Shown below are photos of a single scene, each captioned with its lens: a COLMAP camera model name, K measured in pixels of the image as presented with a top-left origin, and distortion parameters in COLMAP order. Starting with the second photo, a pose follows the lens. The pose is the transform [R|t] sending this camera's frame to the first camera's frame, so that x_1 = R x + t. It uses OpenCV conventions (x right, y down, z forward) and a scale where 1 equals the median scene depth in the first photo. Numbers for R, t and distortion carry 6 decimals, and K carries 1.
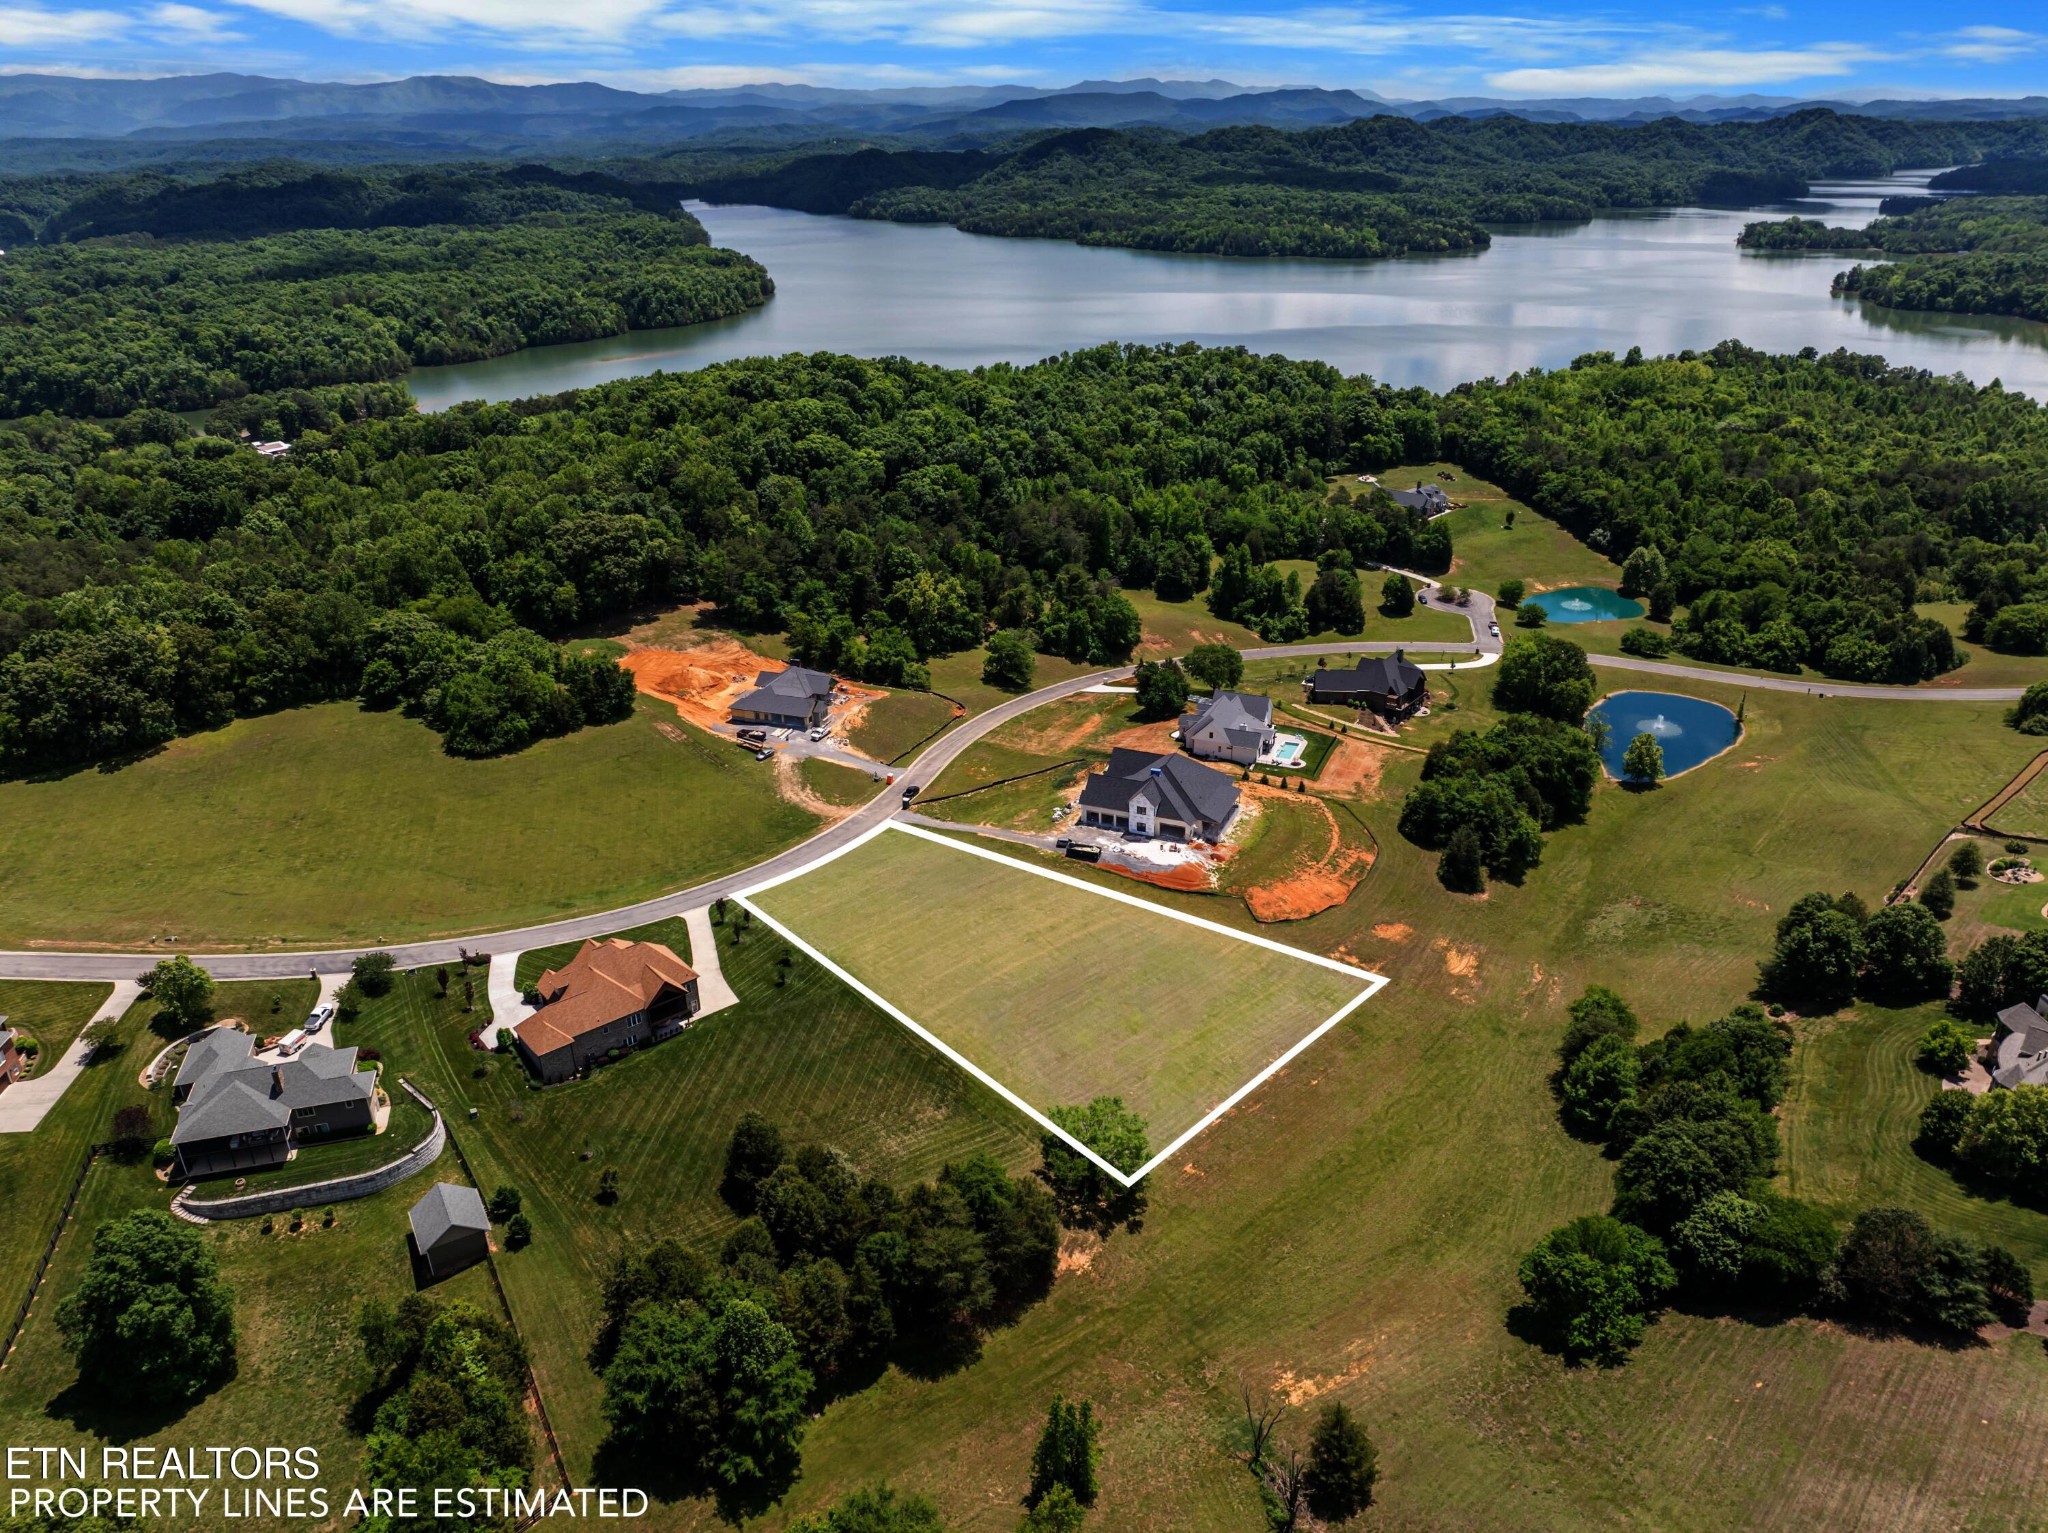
lens RADIAL K [[1445.0, 0, 1024.0], [0, 1445.0, 766.5], [0, 0, 1]] dist [-0.049521, 0.018483]
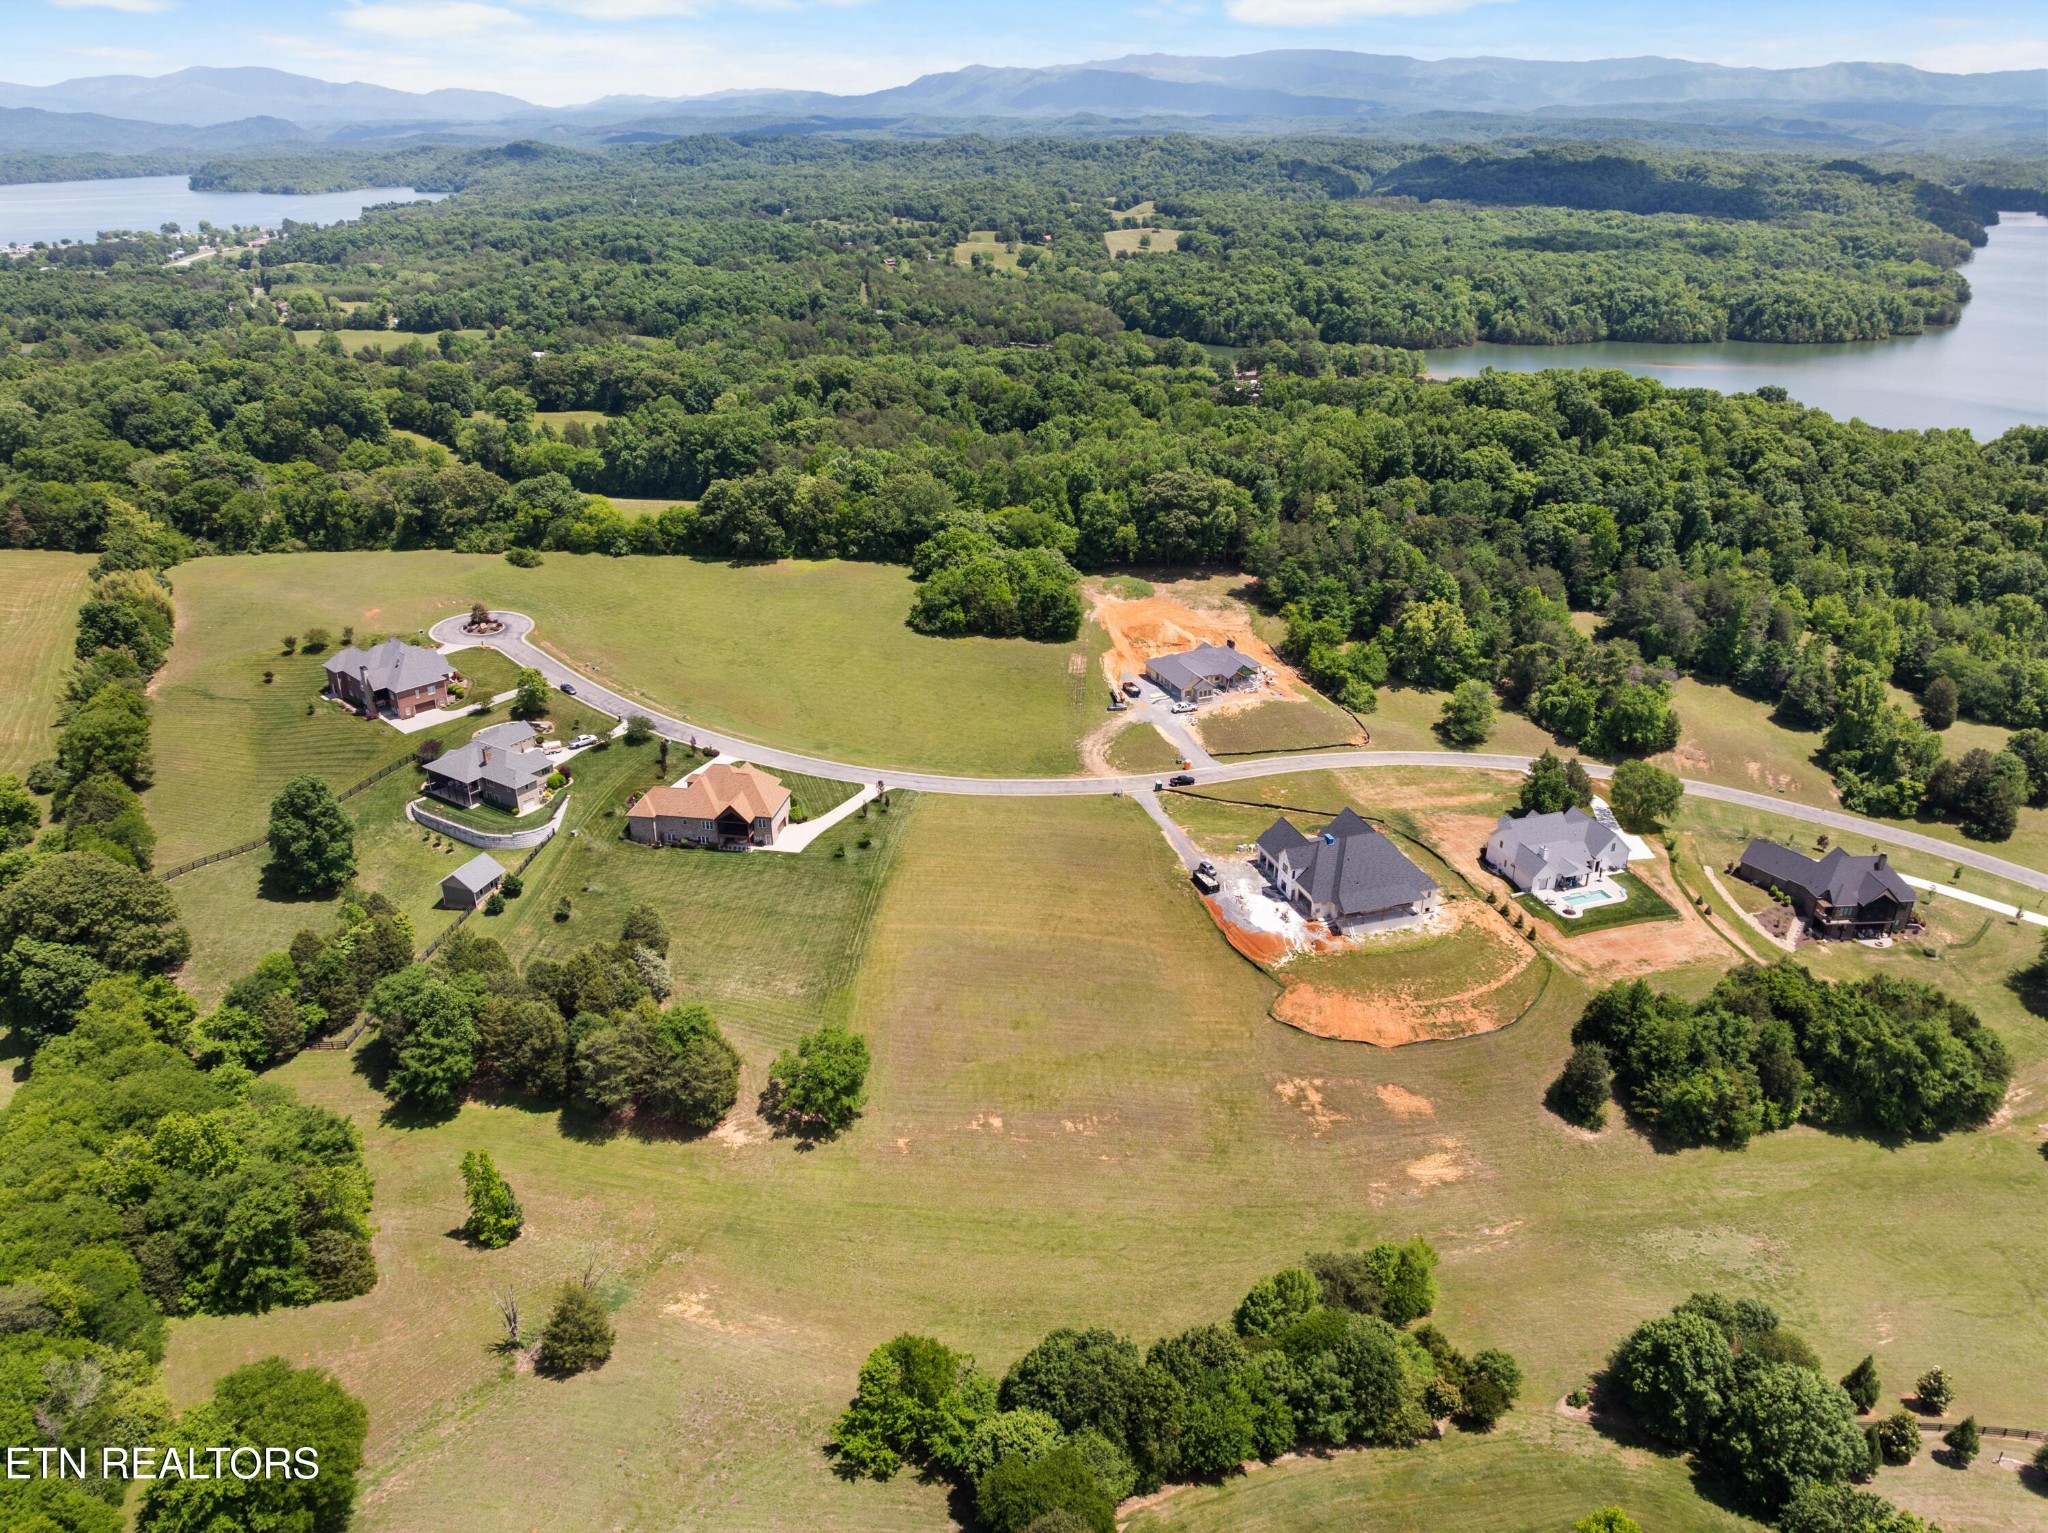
lens RADIAL K [[1437.3, 0, 1027.5], [0, 1437.3, 774.8], [0, 0, 1]] dist [-0.036291, 0.000783]
pose [[0.658947, 0.332926, -0.674499, 0.439256], [-0.322454, 0.935169, 0.146571, -0.082242], [0.679567, 0.120912, 0.723580, 0.161091]]
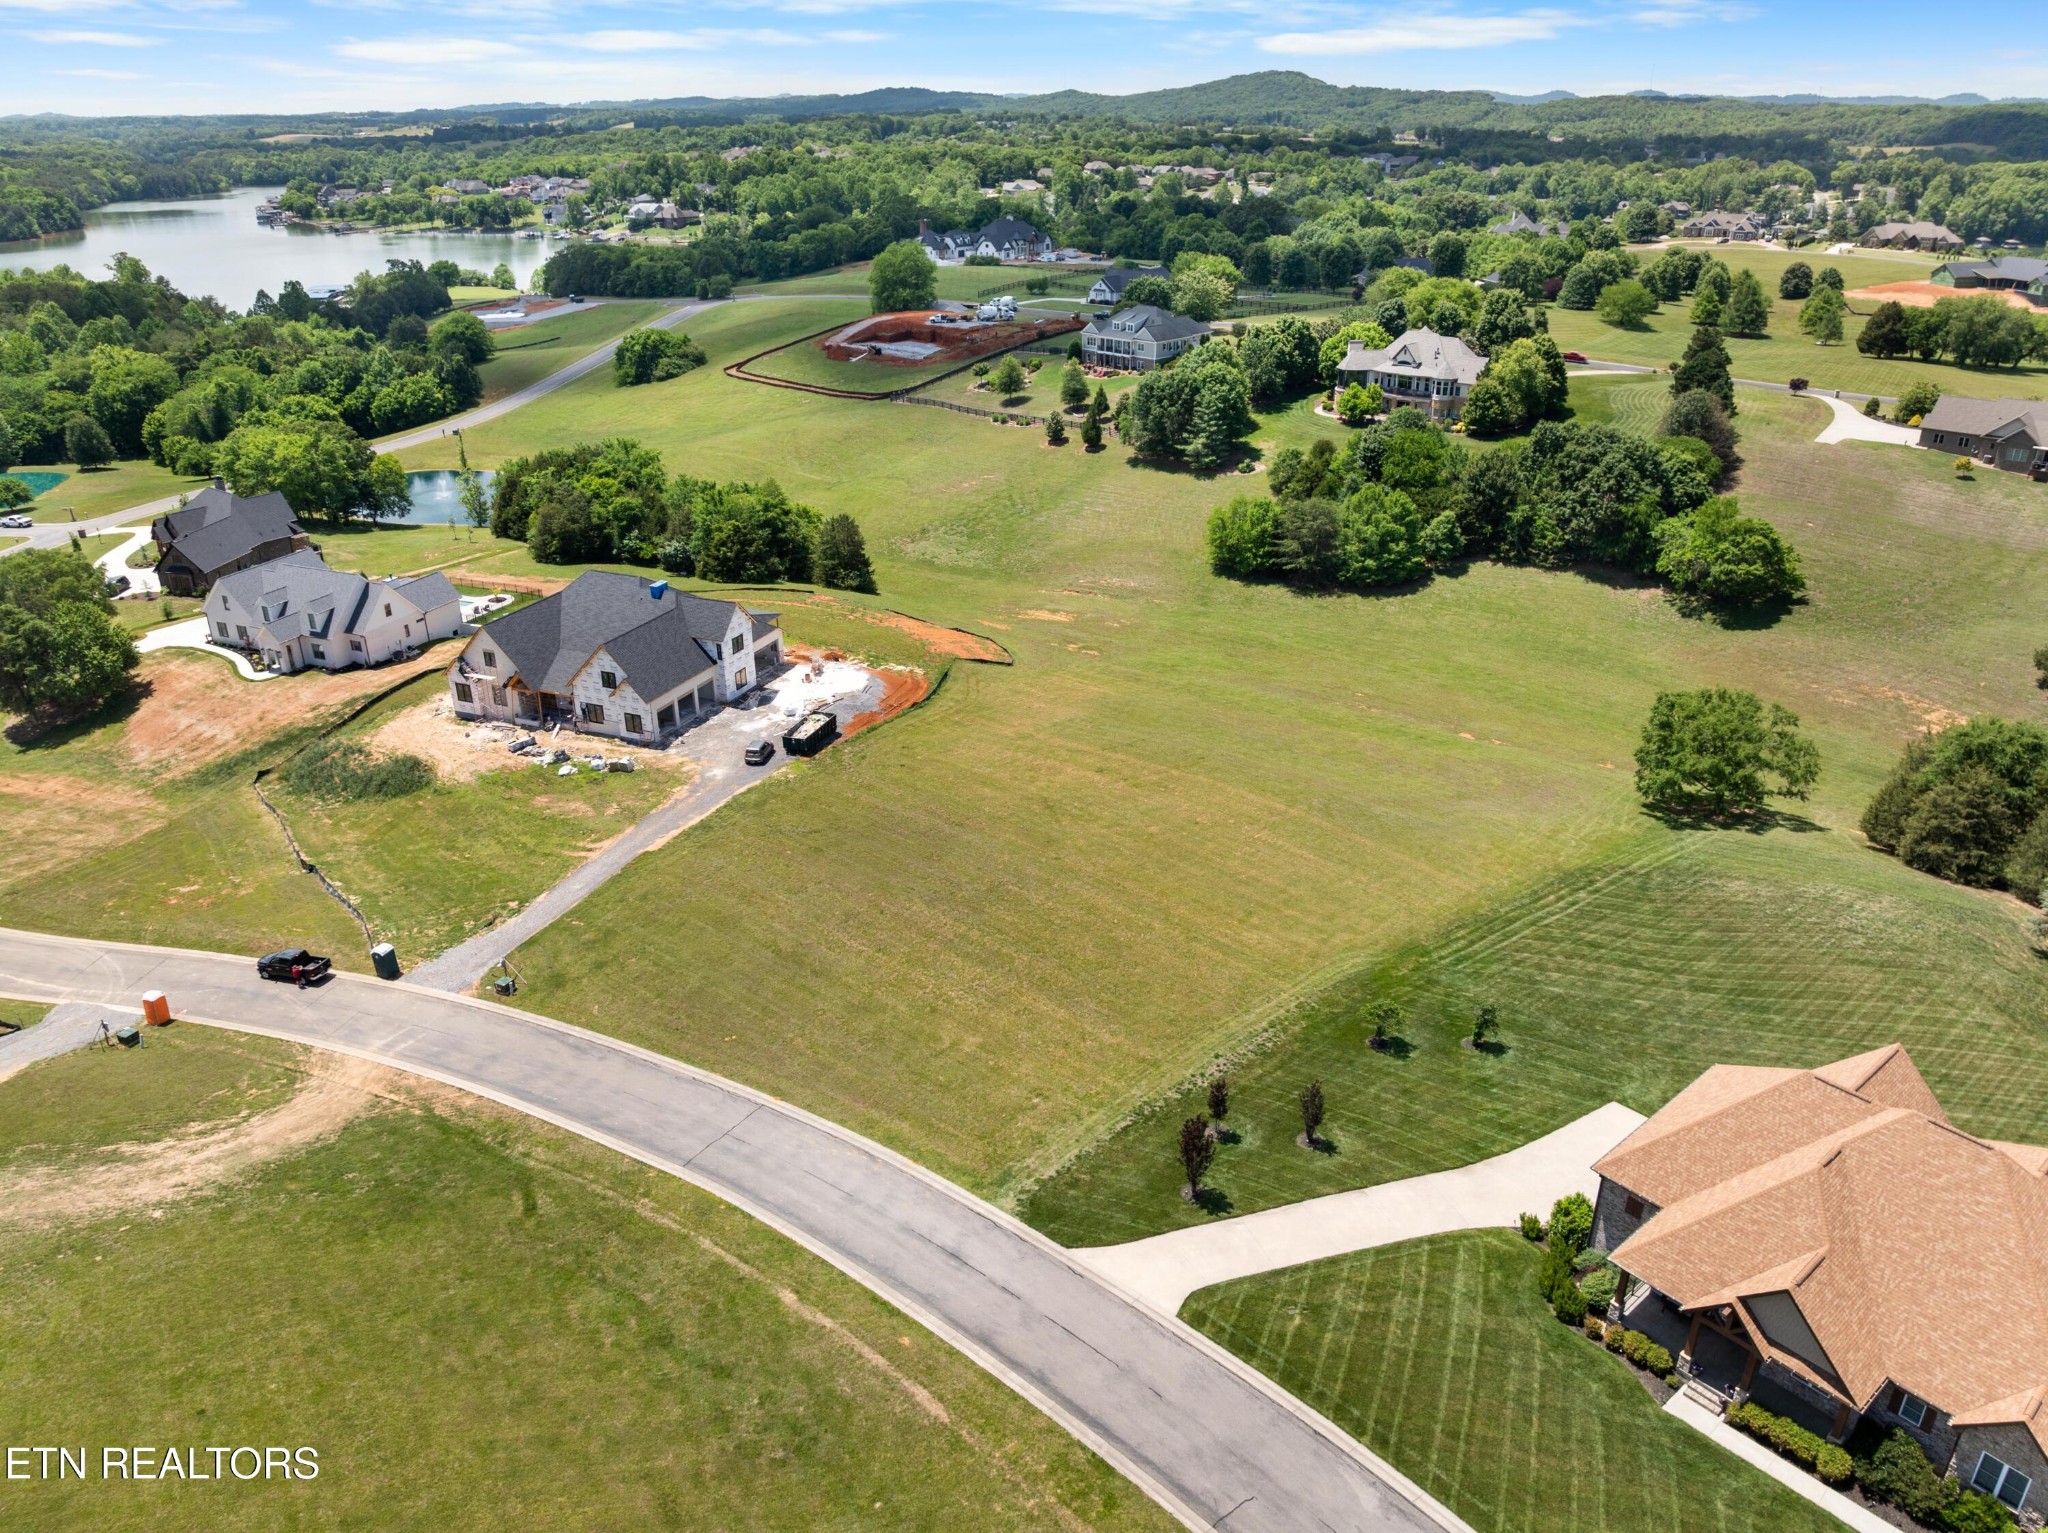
lens RADIAL K [[1445.0, 0, 1024.0], [0, 1445.0, 766.5], [0, 0, 1]] dist [-0.049521, 0.018483]
pose [[-0.012652, -0.400567, 0.916180, -0.299131], [0.419855, 0.829441, 0.368442, -0.057798], [-0.907503, 0.389325, 0.157686, 0.647046]]
